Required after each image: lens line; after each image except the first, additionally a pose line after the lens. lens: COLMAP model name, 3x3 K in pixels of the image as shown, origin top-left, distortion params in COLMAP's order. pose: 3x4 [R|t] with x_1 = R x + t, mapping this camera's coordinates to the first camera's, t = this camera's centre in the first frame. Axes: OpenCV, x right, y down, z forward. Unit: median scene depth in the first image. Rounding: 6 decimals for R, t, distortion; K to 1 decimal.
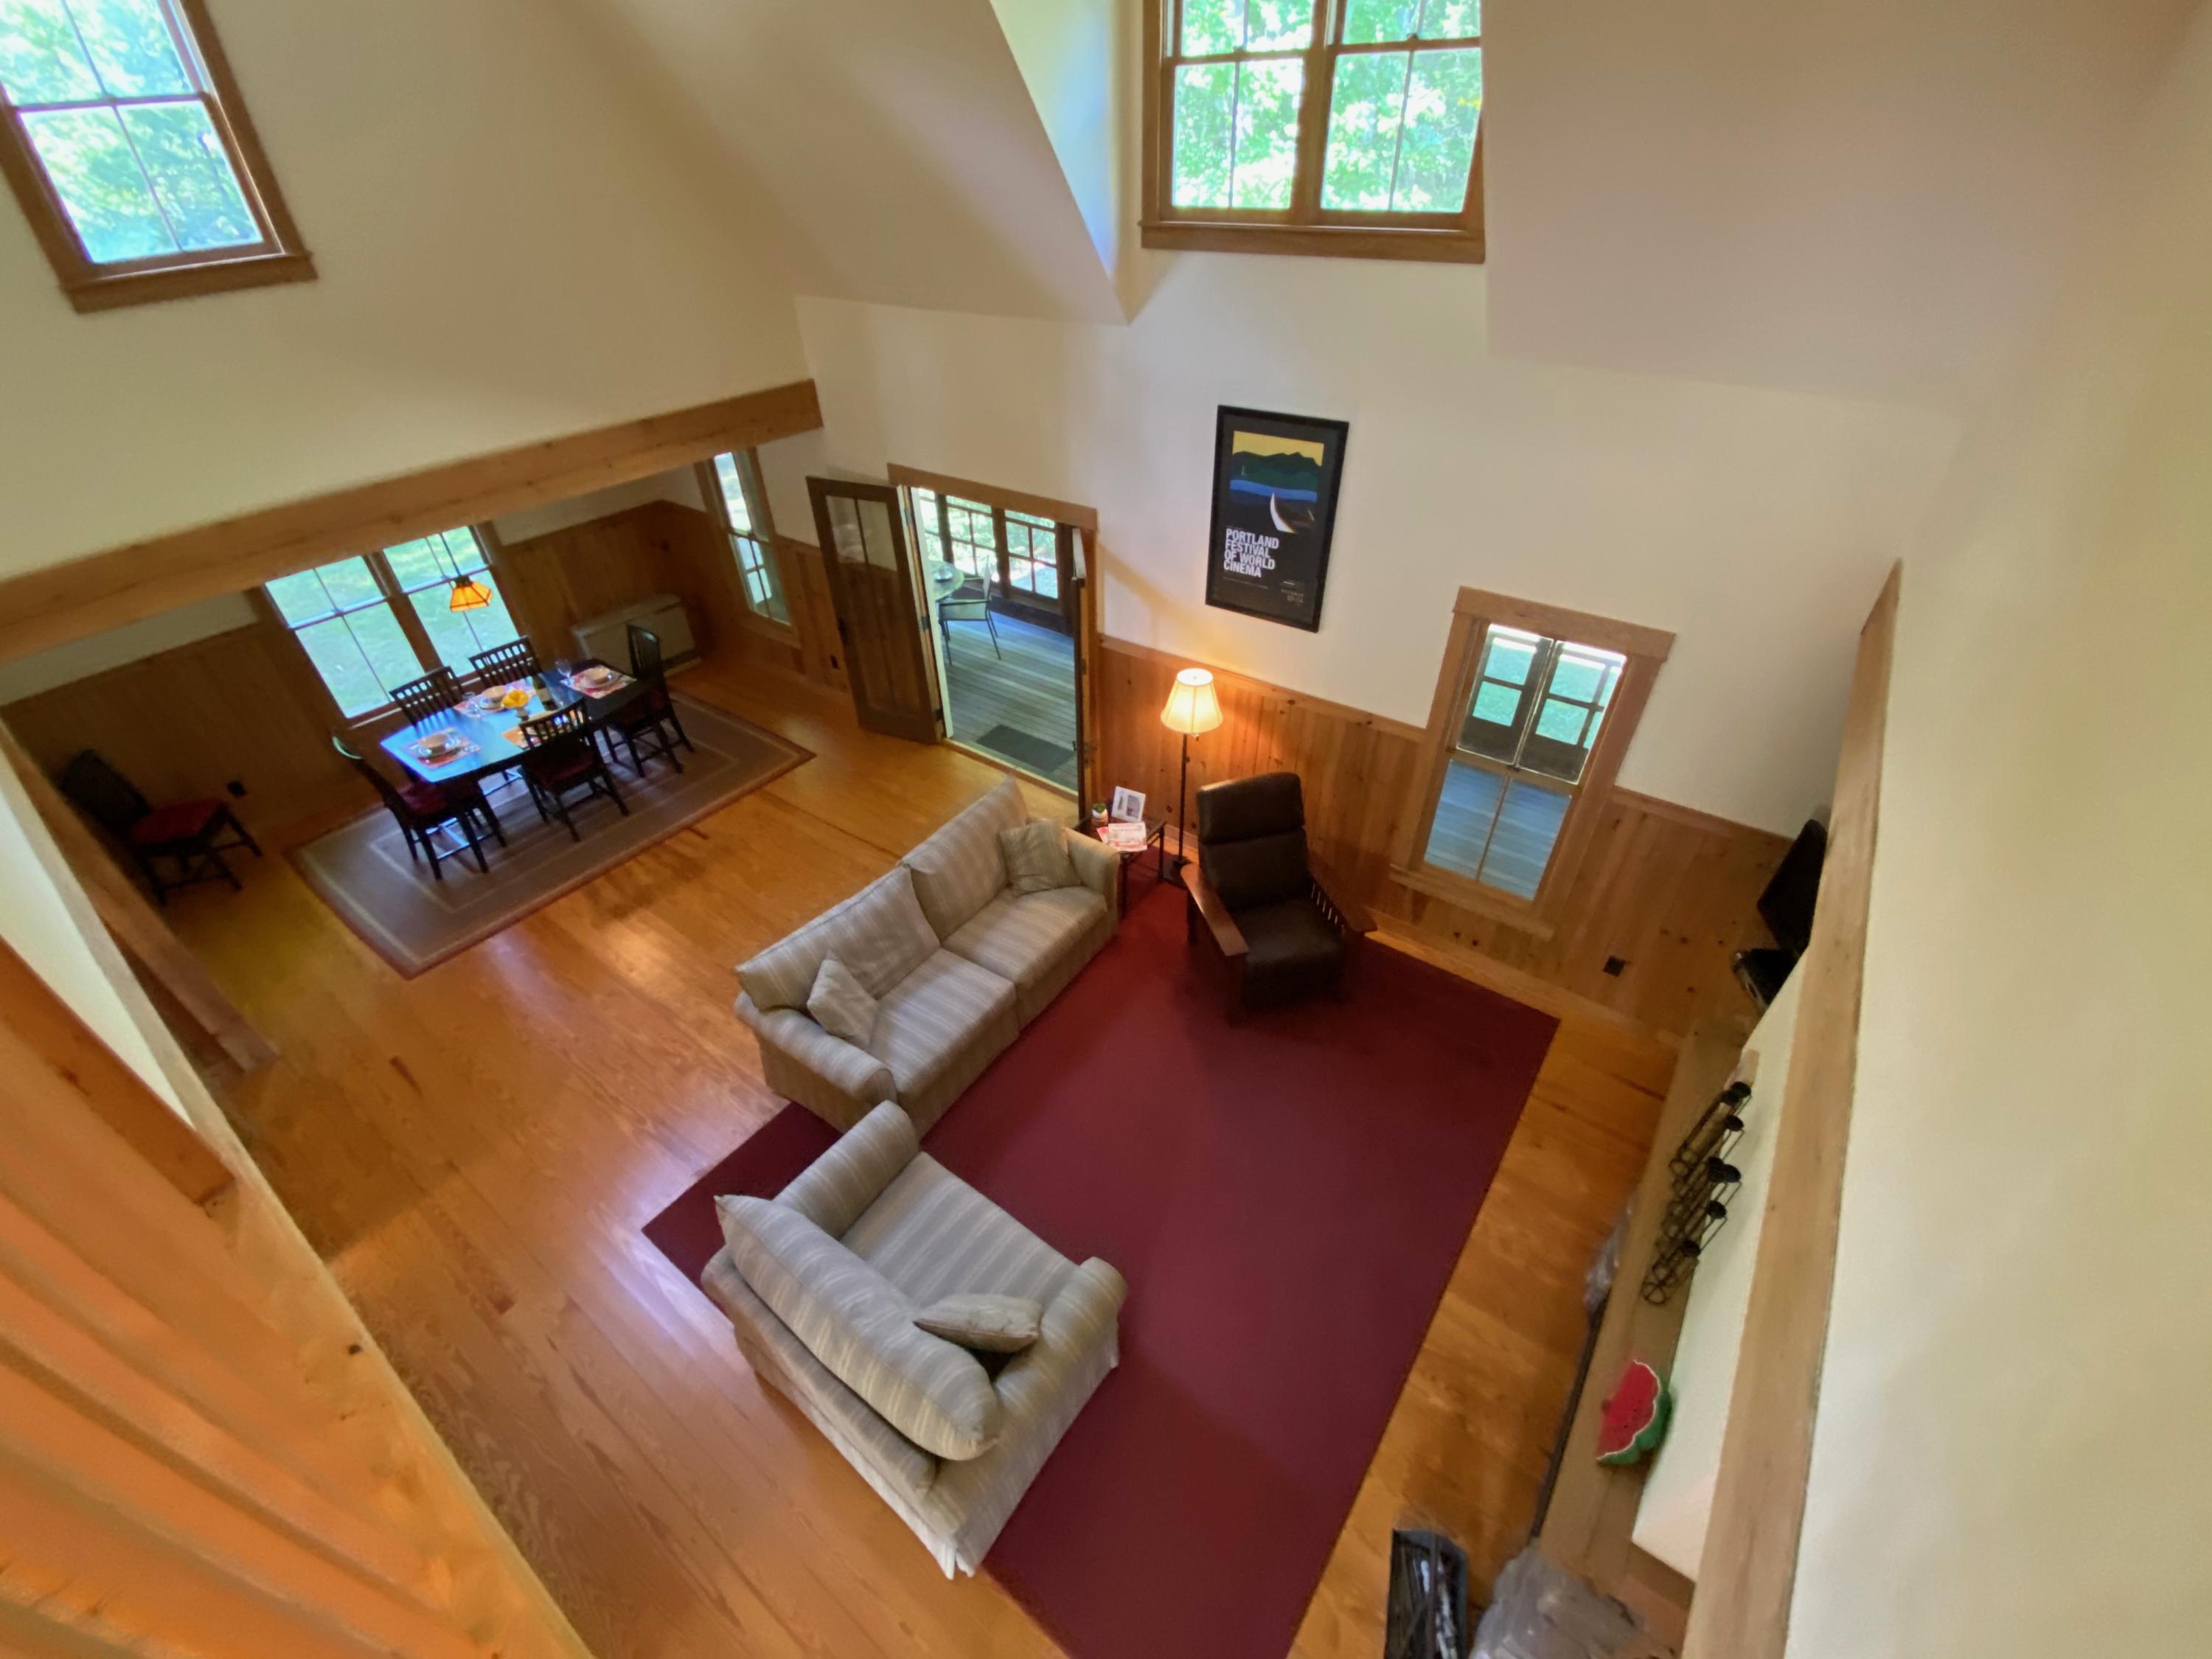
lens RADIAL K [[894.8, 0, 1090.0], [0, 894.8, 819.8], [0, 0, 1]] dist [0.003283, -0.000421]
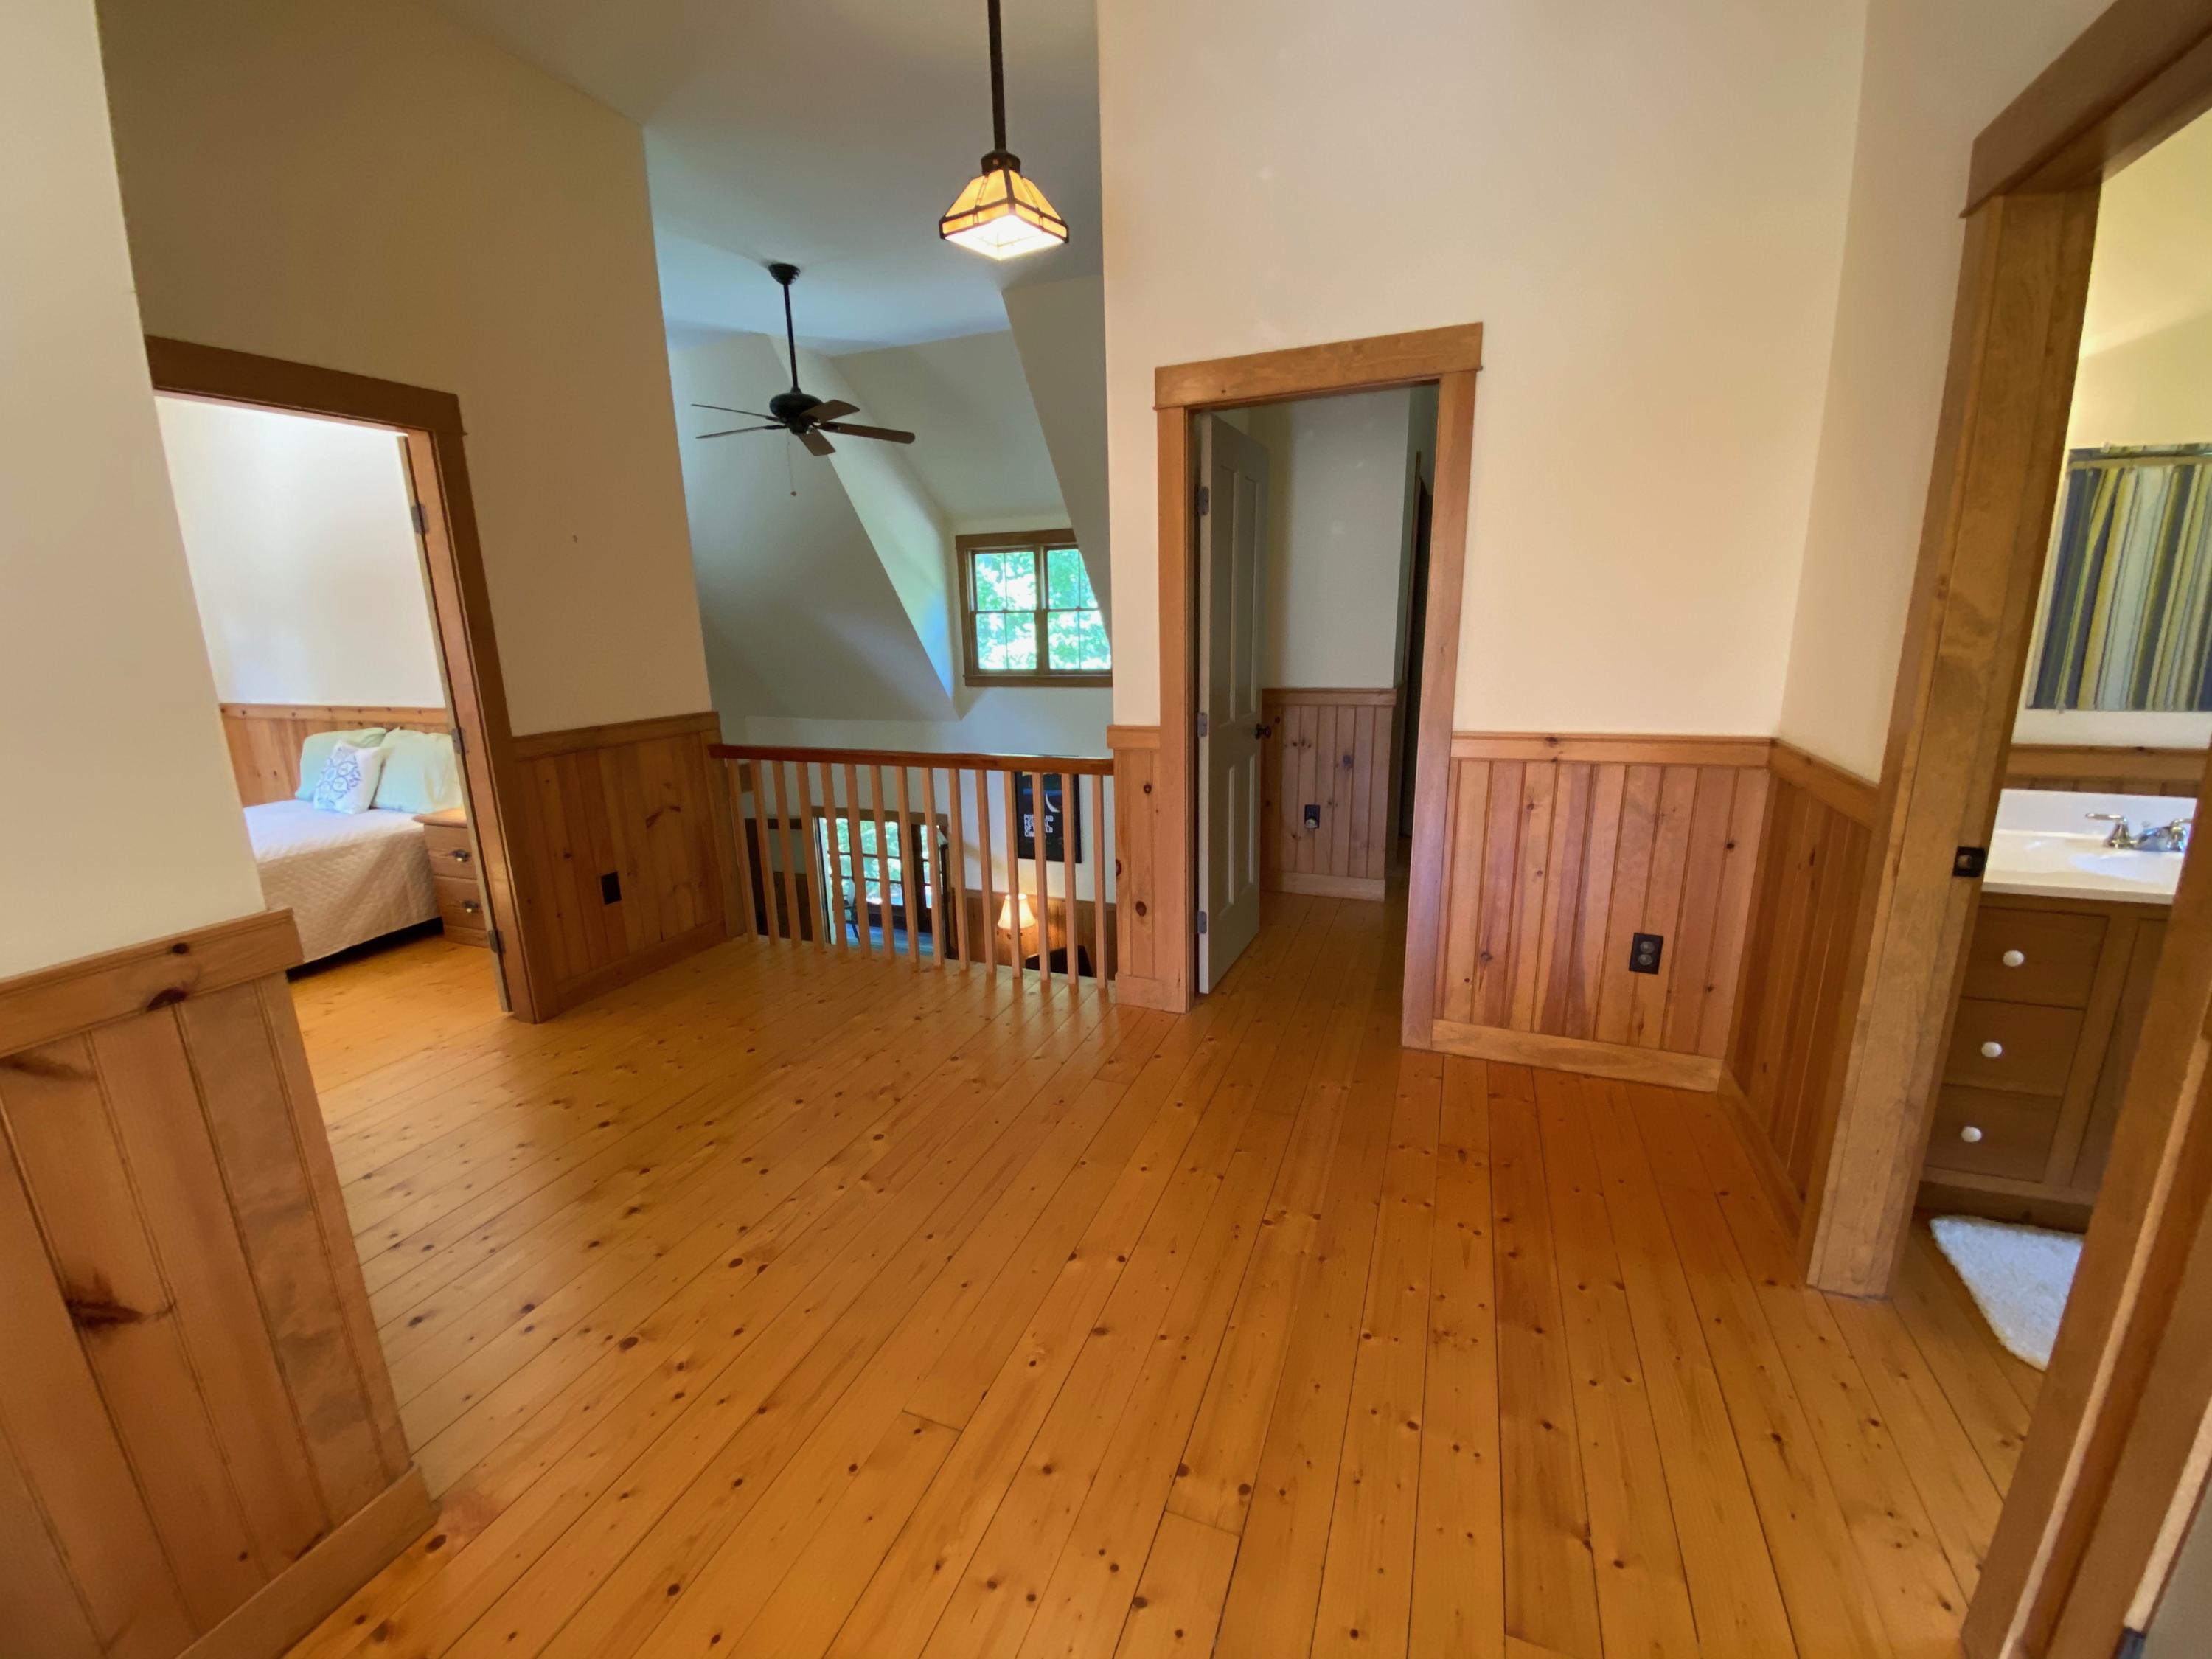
lens RADIAL K [[894.8, 0, 1111.5], [0, 894.8, 838.8], [0, 0, 1]] dist [0.003283, -0.000421]
pose [[0.963418, -0.061939, 0.260748, -0.166727], [0.160357, 0.912776, -0.375666, 0.467613], [-0.214736, 0.403736, 0.889318, -0.698031]]
